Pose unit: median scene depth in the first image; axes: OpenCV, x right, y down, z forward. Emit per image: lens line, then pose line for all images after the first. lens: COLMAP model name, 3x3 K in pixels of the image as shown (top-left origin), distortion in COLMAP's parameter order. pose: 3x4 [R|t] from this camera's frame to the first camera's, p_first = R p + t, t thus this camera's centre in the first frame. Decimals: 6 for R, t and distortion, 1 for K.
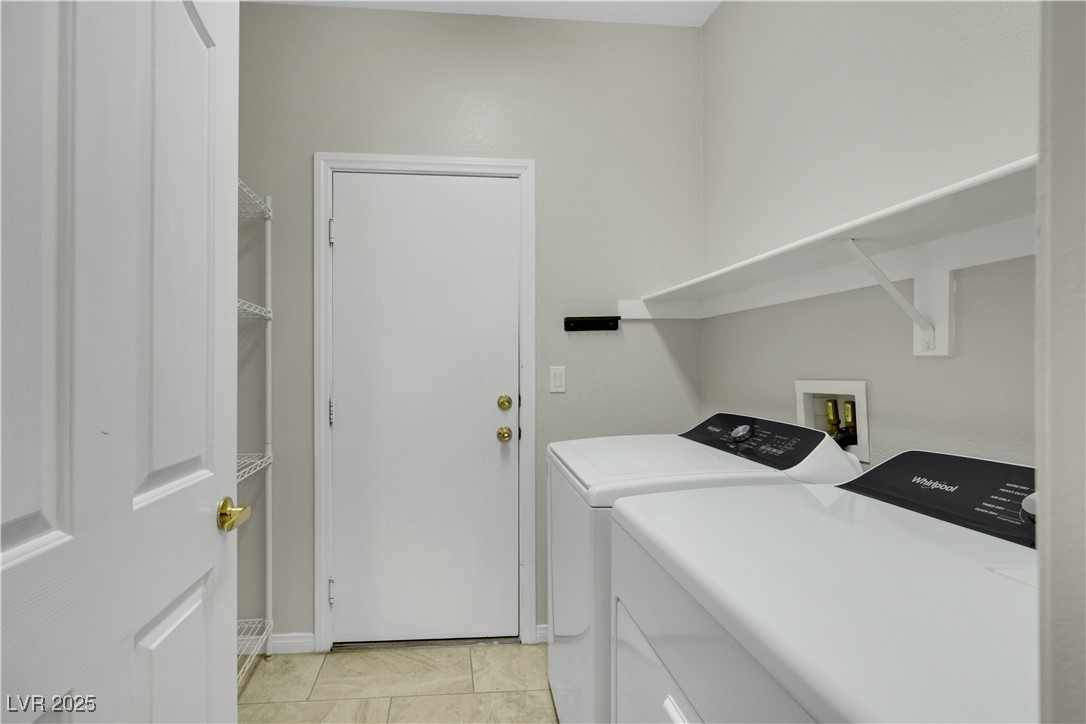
lens RADIAL K [[457.6, 0, 503.3], [0, 457.6, 343.0], [0, 0, 1]] dist [-0.009421, -0.000362]
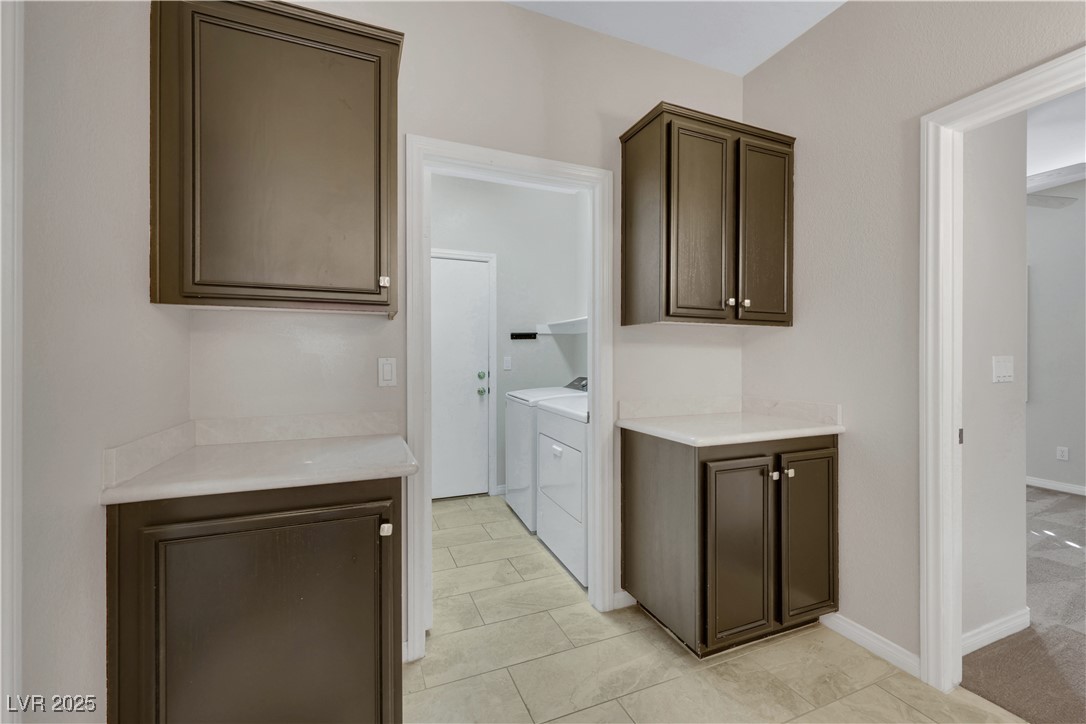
lens RADIAL K [[457.6, 0, 544.7], [0, 457.6, 356.7], [0, 0, 1]] dist [-0.009421, -0.000362]
pose [[0.957559, -0.006983, 0.288153, -0.308193], [0.001994, 0.999843, 0.017604, 0.014847], [-0.288230, -0.016282, 0.957423, -0.993817]]
